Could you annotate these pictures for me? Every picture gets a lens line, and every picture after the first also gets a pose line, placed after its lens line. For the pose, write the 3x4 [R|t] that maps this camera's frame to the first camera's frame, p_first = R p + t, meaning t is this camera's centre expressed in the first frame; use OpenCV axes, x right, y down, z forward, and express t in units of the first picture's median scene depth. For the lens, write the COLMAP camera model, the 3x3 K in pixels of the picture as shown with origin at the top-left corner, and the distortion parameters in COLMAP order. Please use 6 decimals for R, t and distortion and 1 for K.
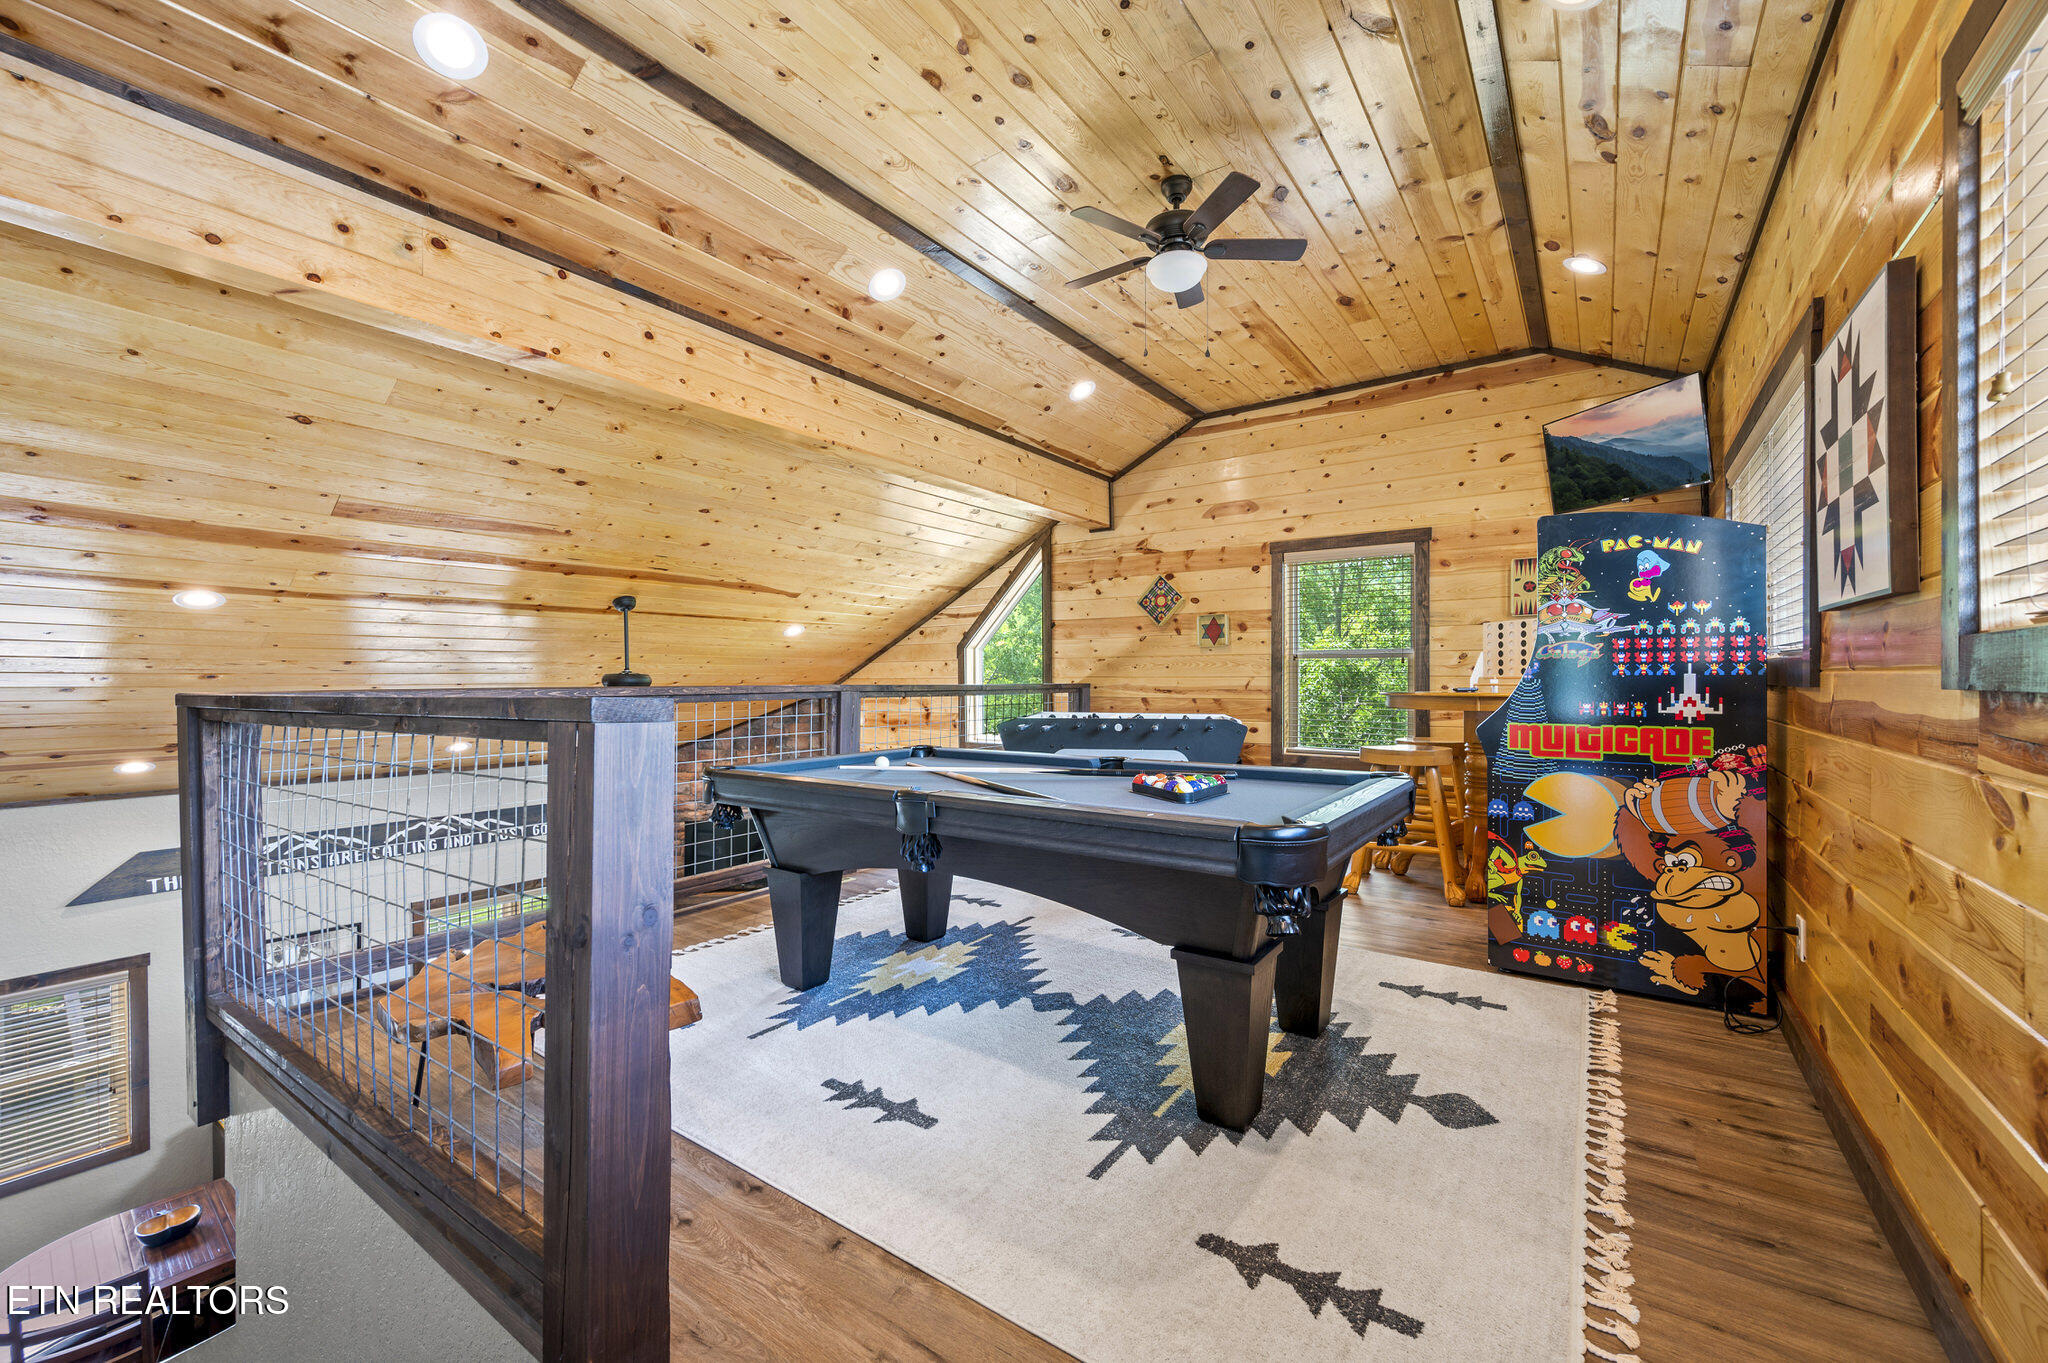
lens RADIAL K [[810.7, 0, 1024.2], [0, 810.7, 679.2], [0, 0, 1]] dist [-0.000359, 0.000093]
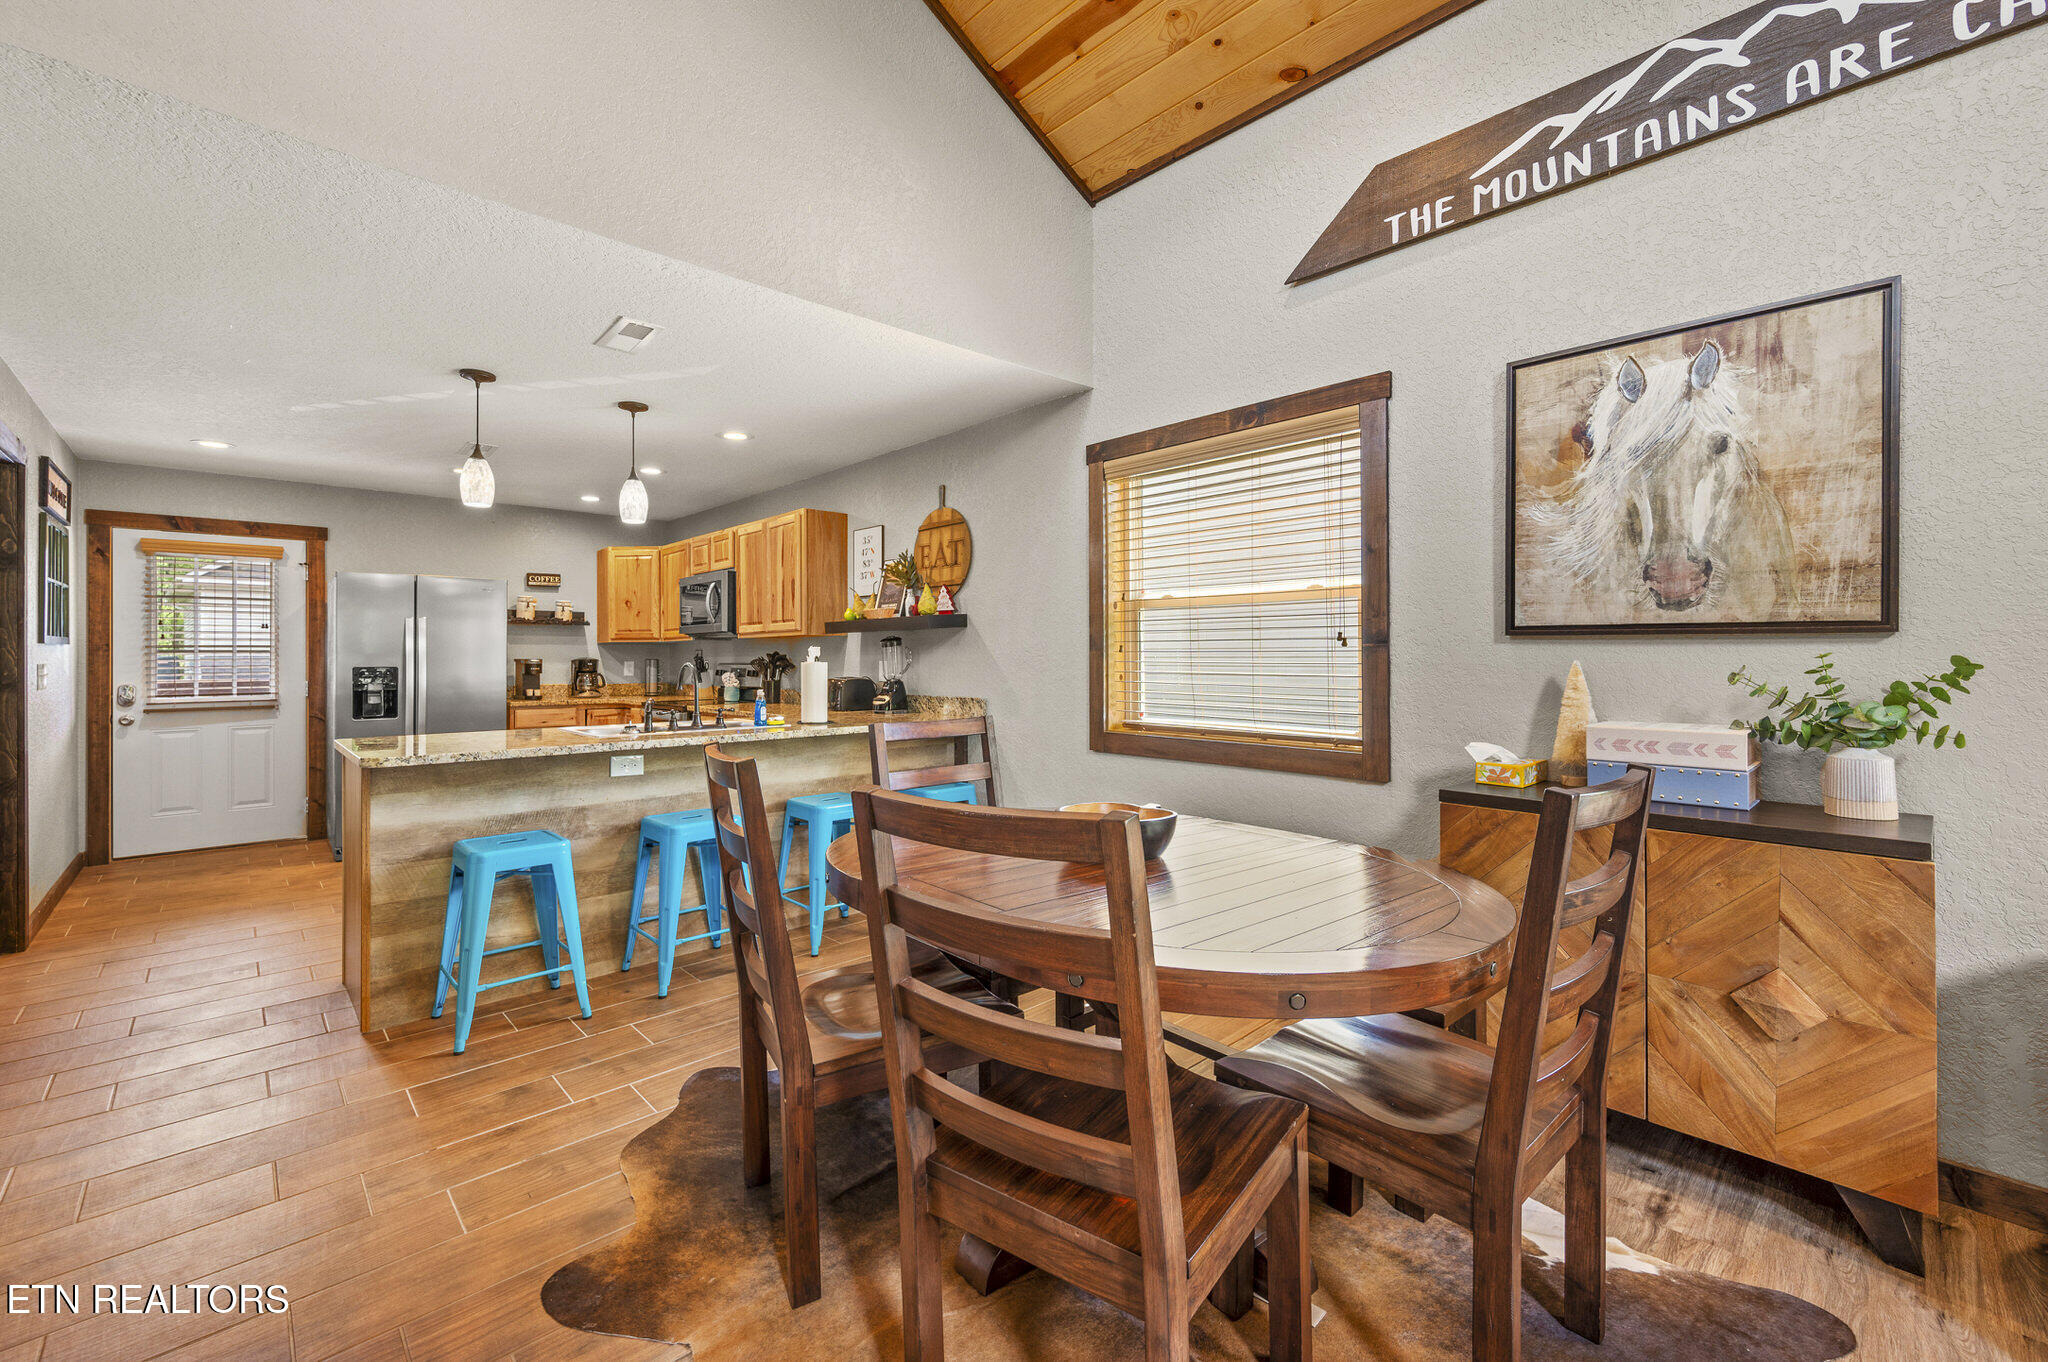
lens RADIAL K [[839.6, 0, 1016.4], [0, 839.6, 653.4], [0, 0, 1]] dist [-0.000840, -0.000410]
pose [[-0.193879, 0.002254, -0.981023, -0.658893], [0.005723, 0.999983, 0.001167, 0.600652], [0.981009, -0.005388, -0.193889, 1.052955]]
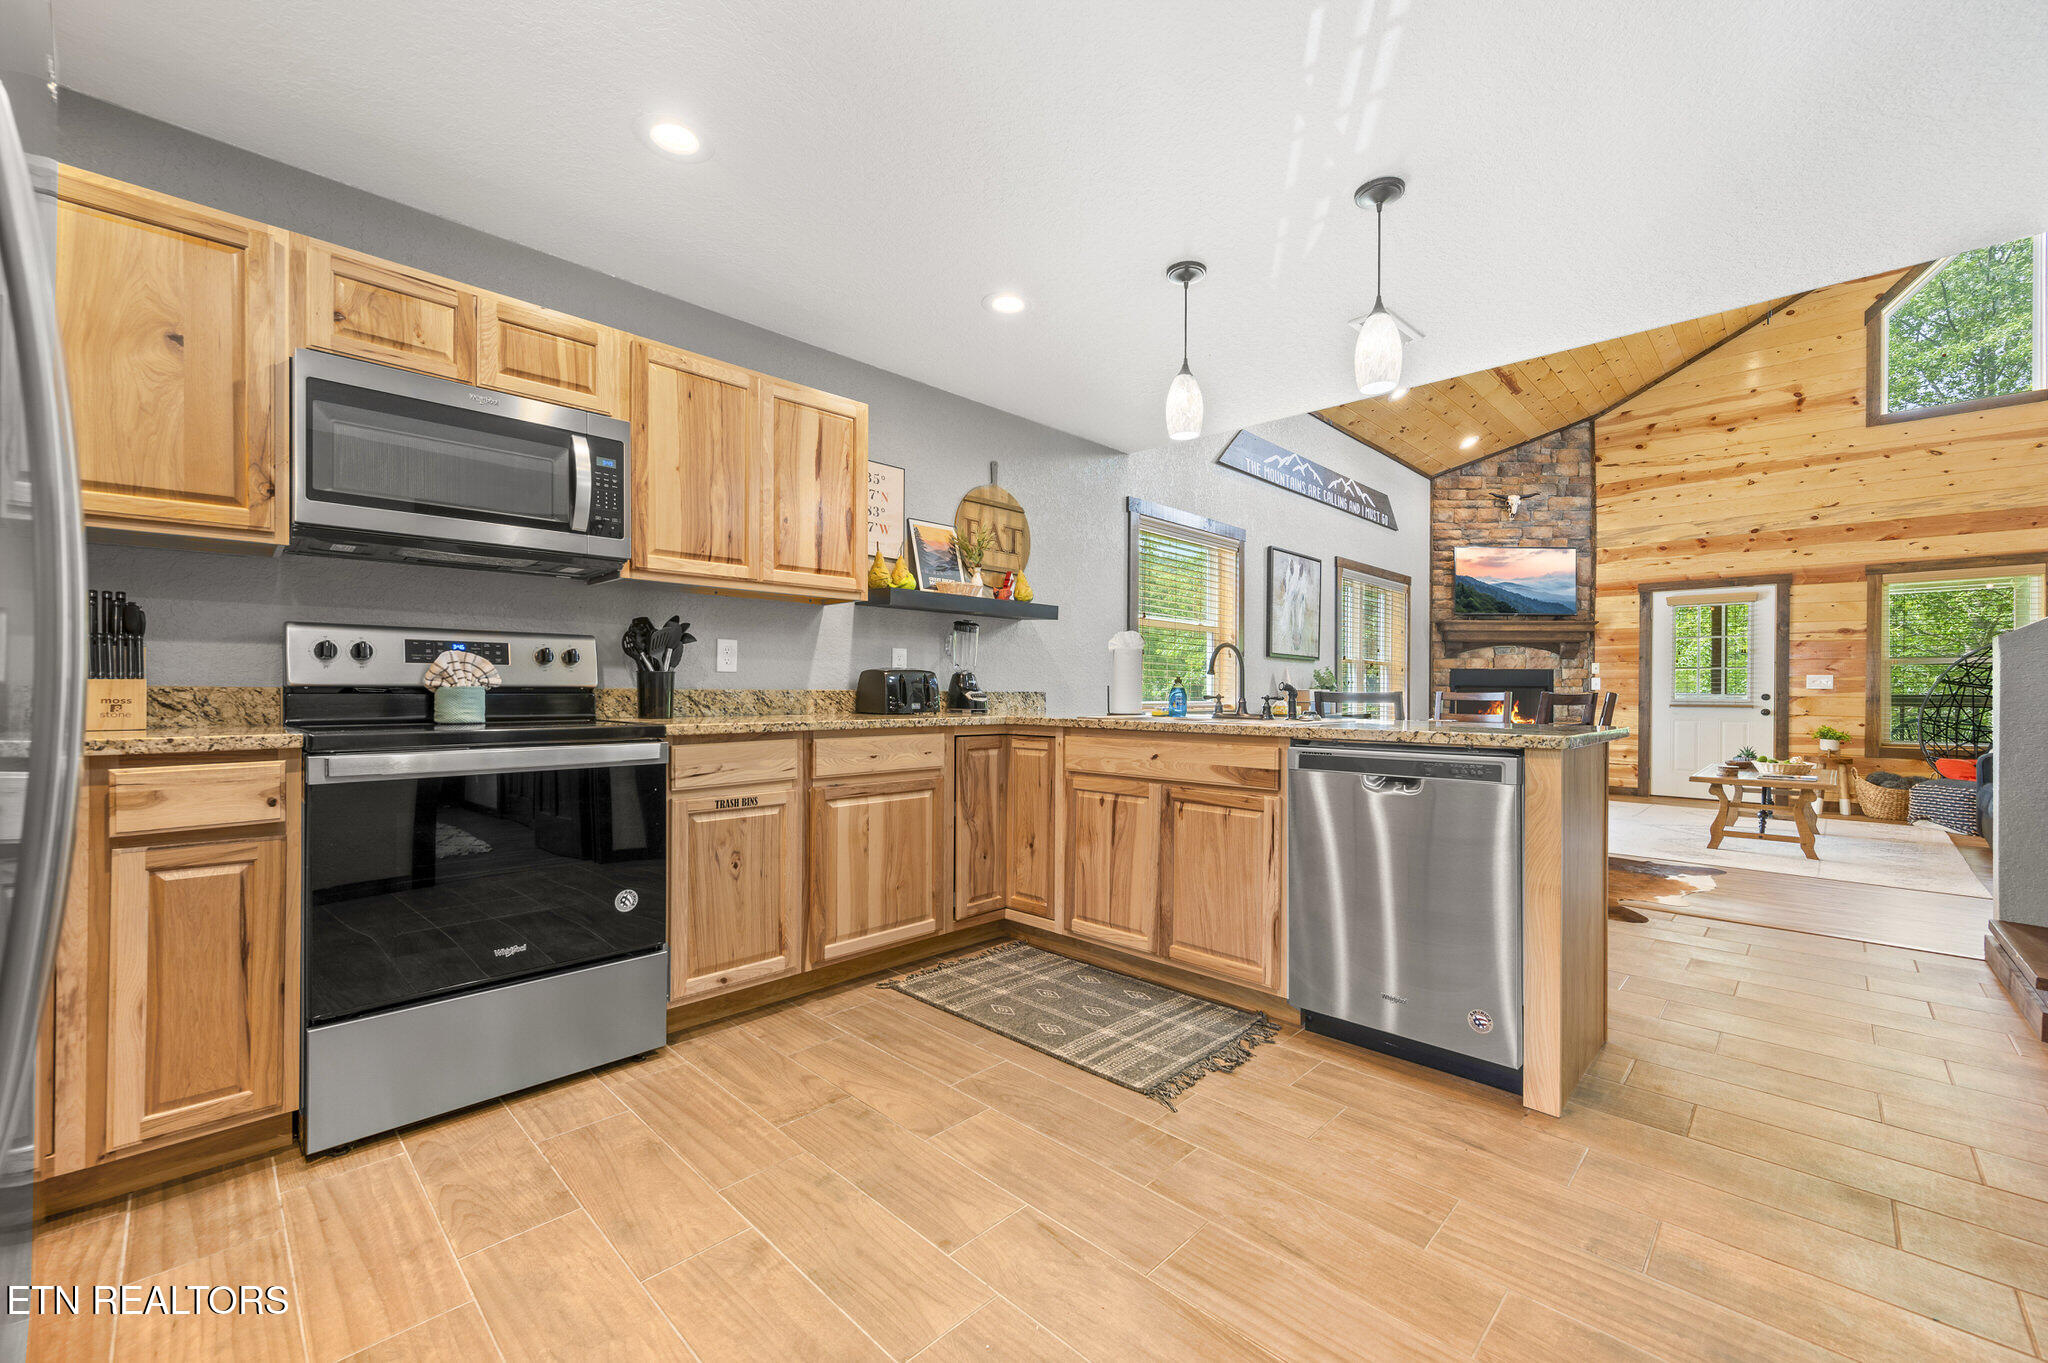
lens RADIAL K [[816.5, 0, 1024.1], [0, 816.5, 691.4], [0, 0, 1]] dist [-0.000623, 0.000052]
pose [[0.987901, 0.013238, -0.154521, -1.429122], [-0.012796, 0.999911, 0.003856, 0.647138], [0.154558, -0.001832, 0.987982, -0.073651]]
